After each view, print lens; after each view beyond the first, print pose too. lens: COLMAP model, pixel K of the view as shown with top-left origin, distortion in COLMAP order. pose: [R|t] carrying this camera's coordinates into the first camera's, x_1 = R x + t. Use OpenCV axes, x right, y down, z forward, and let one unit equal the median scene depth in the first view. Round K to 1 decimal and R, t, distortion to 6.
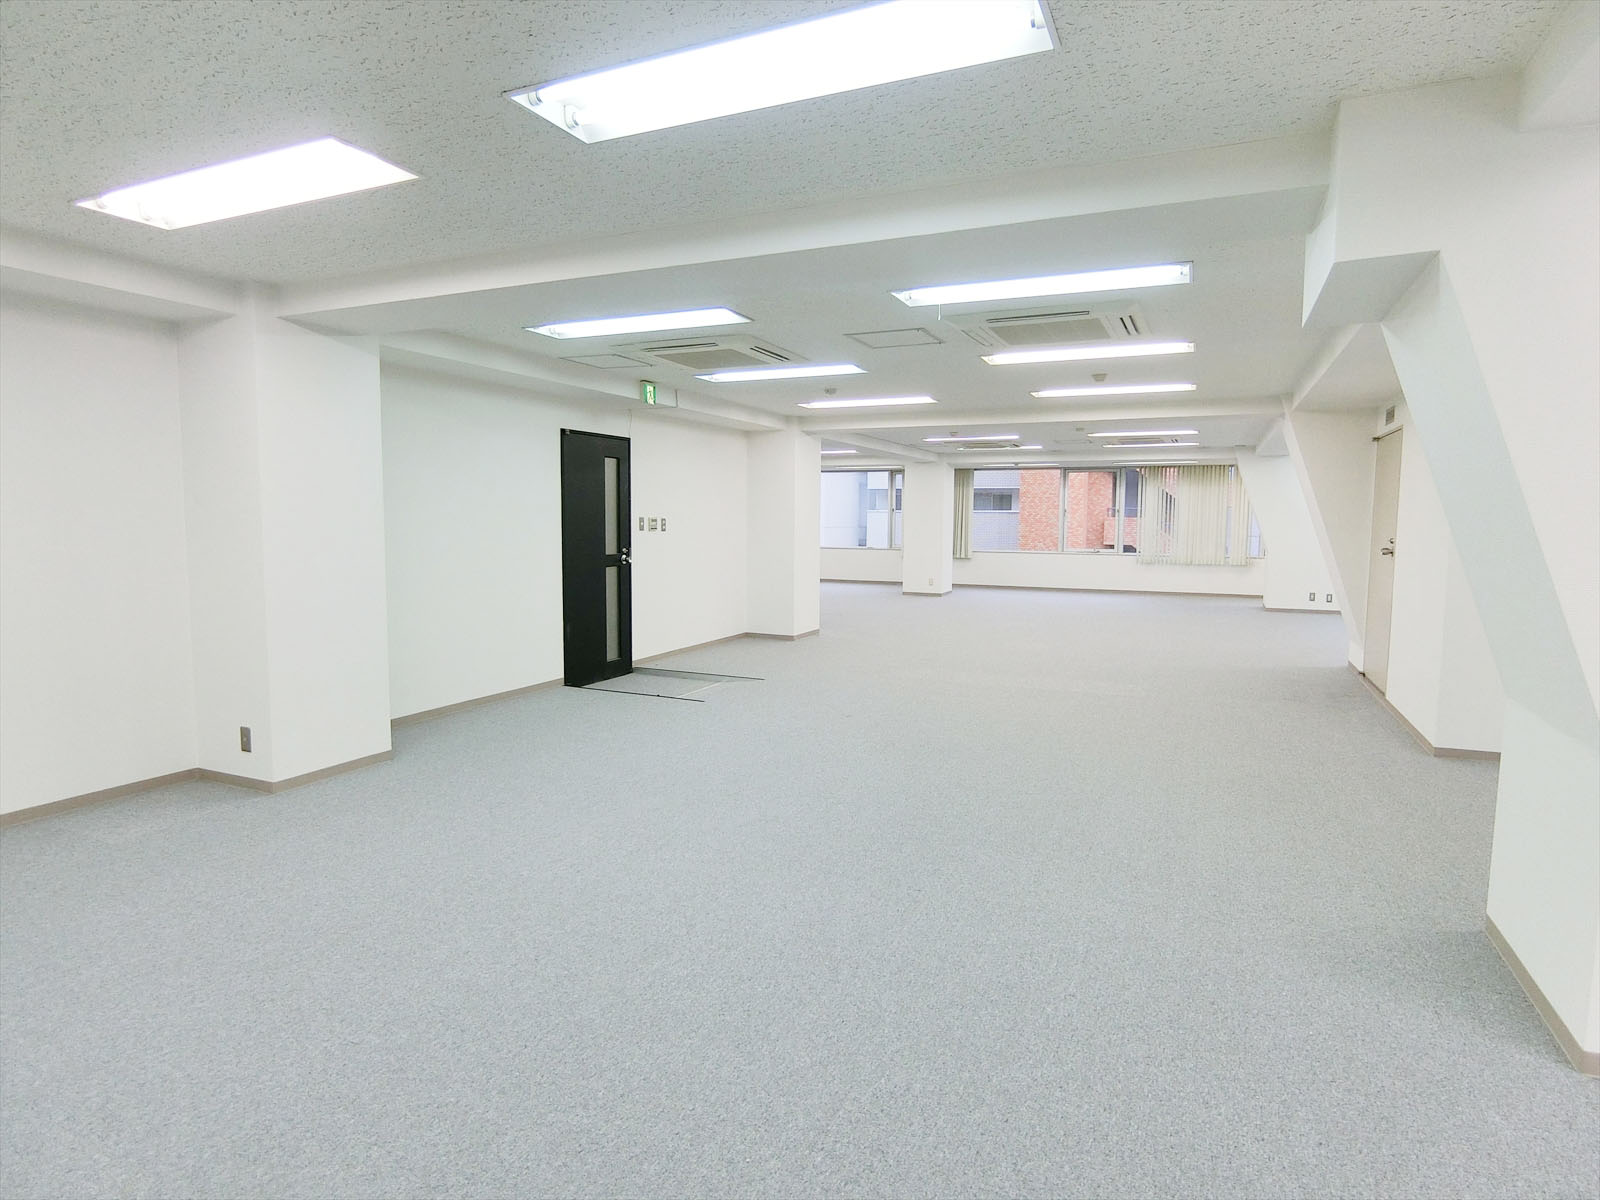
lens RADIAL K [[893.0, 0, 800.0], [0, 893.0, 600.0], [0, 0, 1]] dist [0.000652, 0.000028]
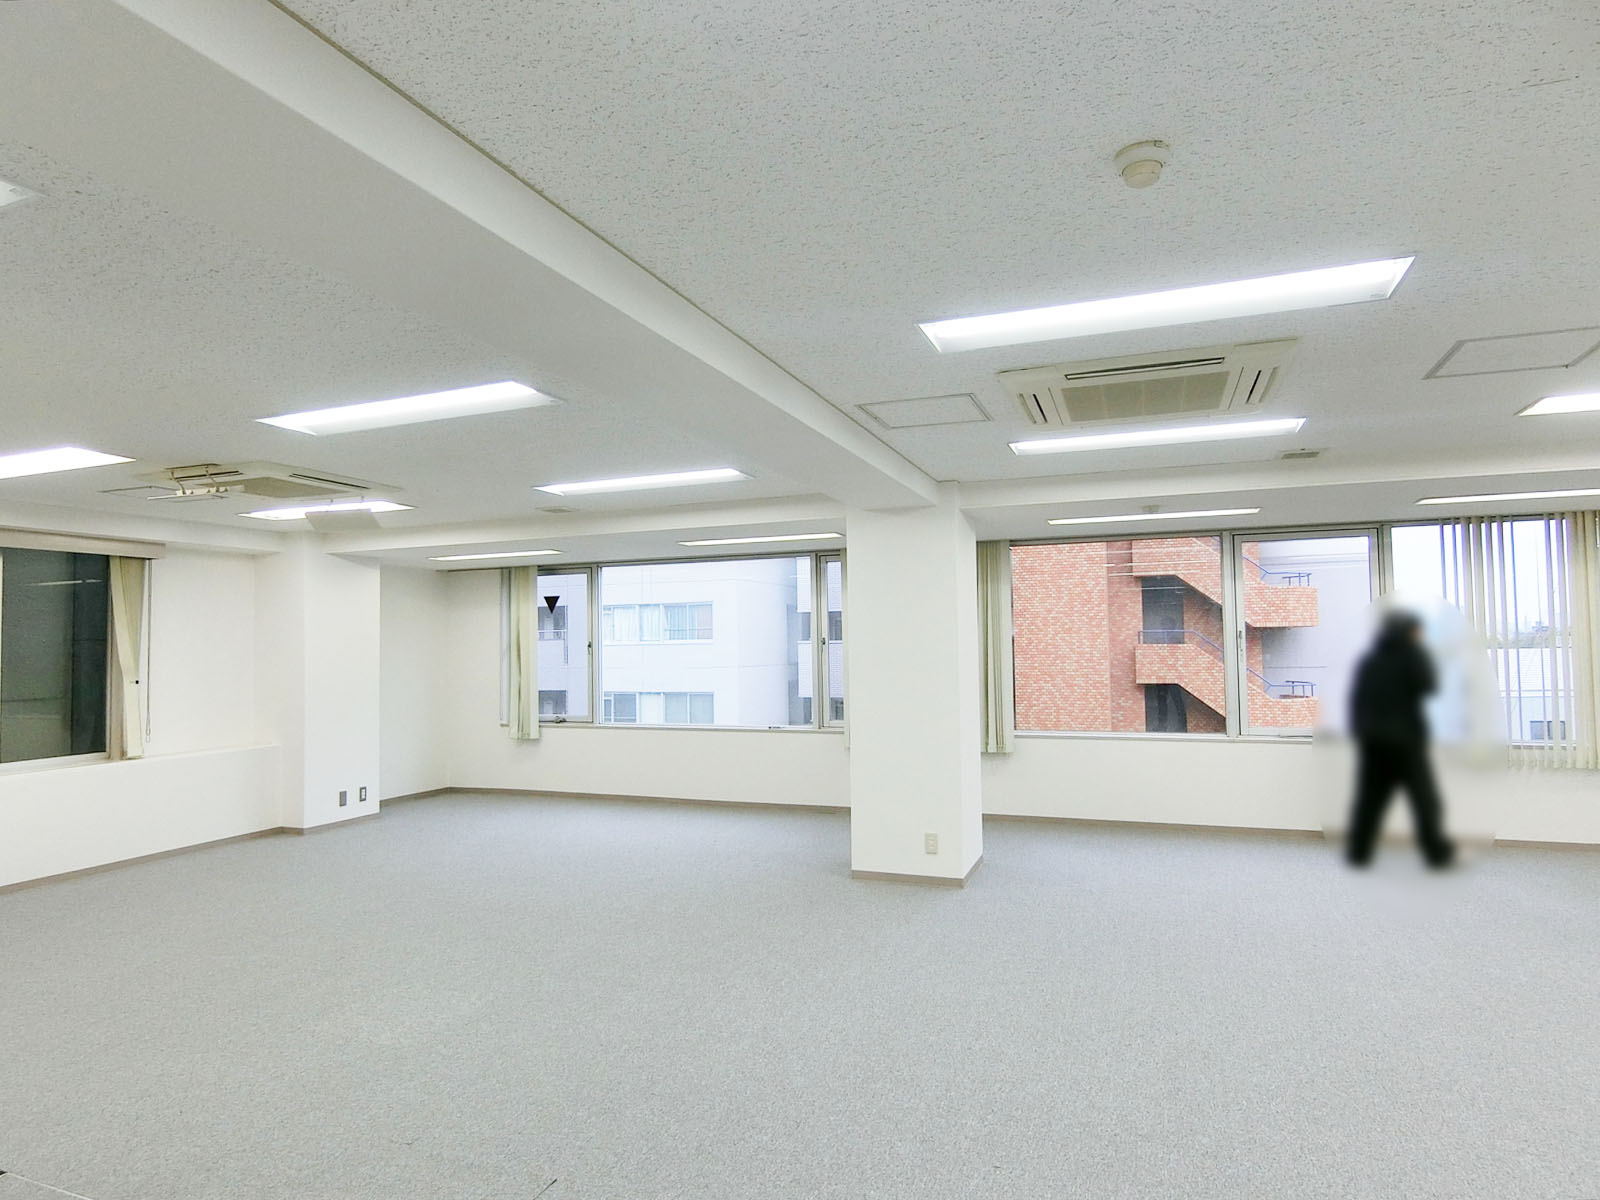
lens RADIAL K [[893.0, 0, 800.0], [0, 893.0, 600.0], [0, 0, 1]] dist [0.000652, 0.000028]
pose [[0.997822, -0.018932, 0.063183, 0.059420], [0.027939, 0.989055, -0.144881, -0.052264], [-0.059748, 0.146331, 0.987430, 0.510564]]
